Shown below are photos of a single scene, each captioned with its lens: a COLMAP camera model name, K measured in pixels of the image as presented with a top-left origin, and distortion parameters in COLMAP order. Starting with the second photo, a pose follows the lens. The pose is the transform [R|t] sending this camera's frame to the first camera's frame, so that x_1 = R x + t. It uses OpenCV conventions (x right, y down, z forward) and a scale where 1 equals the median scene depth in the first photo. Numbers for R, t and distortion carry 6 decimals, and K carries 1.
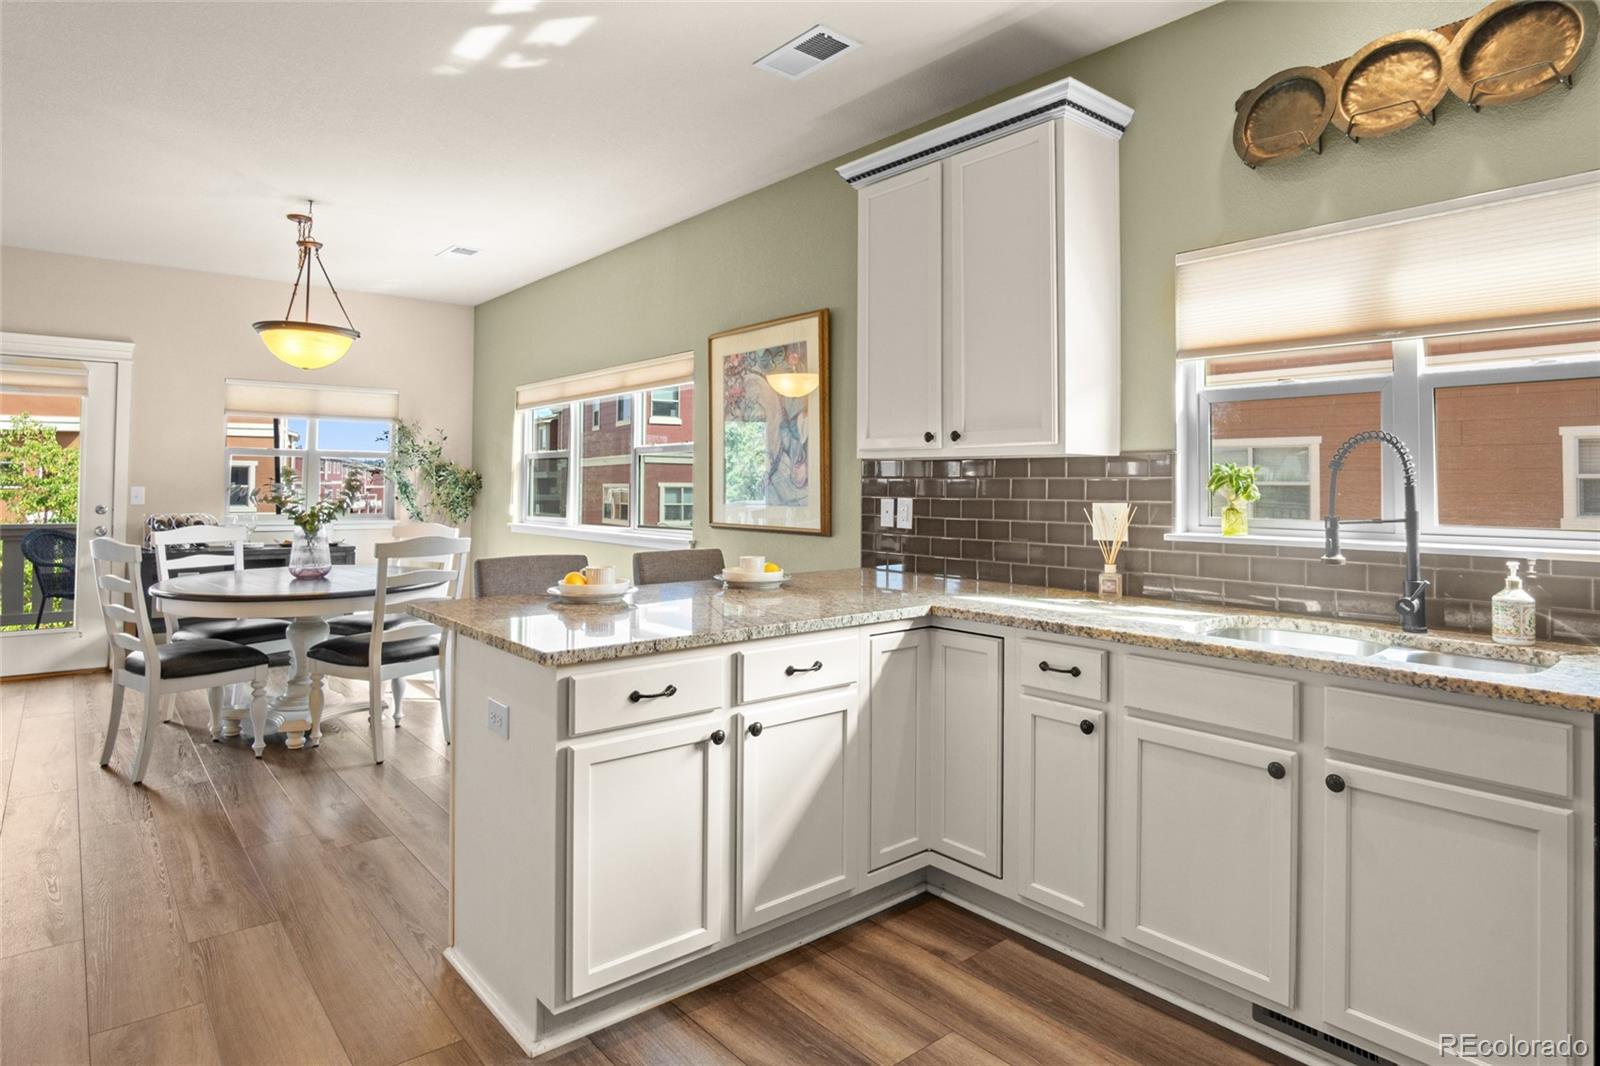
lens RADIAL K [[896.6, 0, 783.8], [0, 896.6, 464.4], [0, 0, 1]] dist [-0.029695, 0.009454]
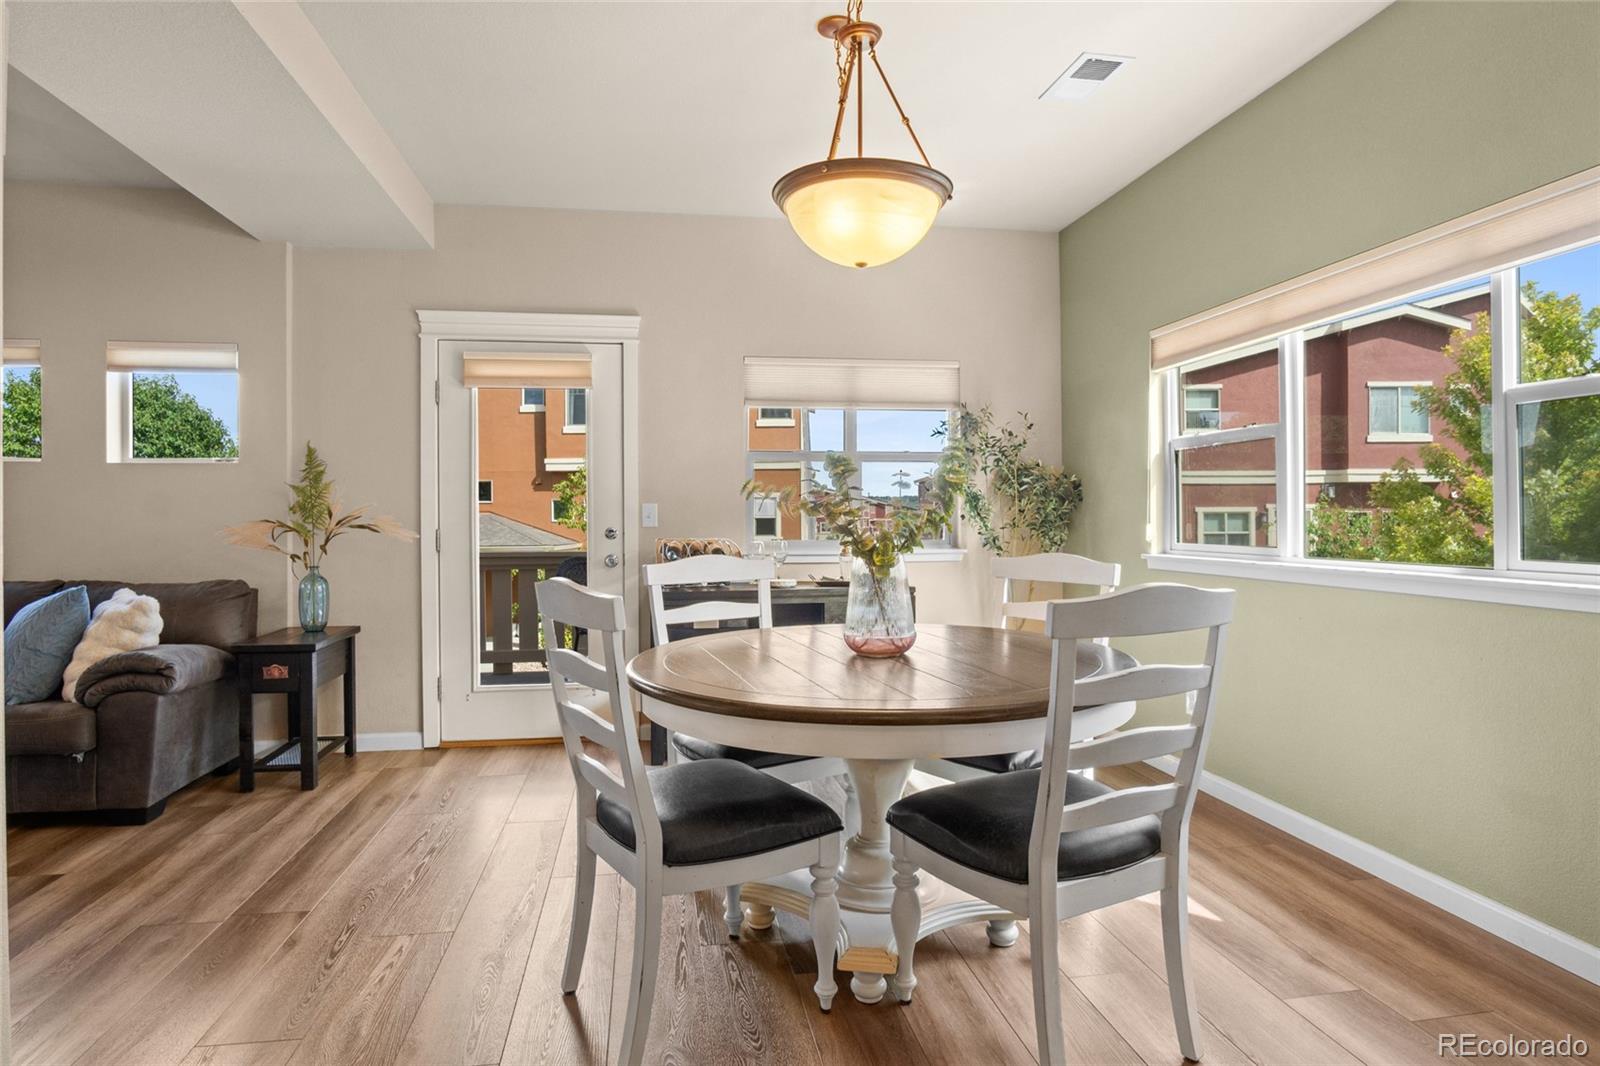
lens RADIAL K [[871.3, 0, 790.1], [0, 871.3, 532.1], [0, 0, 1]] dist [-0.030274, 0.005281]
pose [[0.865146, -0.004738, -0.501497, -0.270140], [0.024946, 0.999124, 0.033595, 0.030103], [0.500899, -0.041574, 0.864507, 0.446590]]
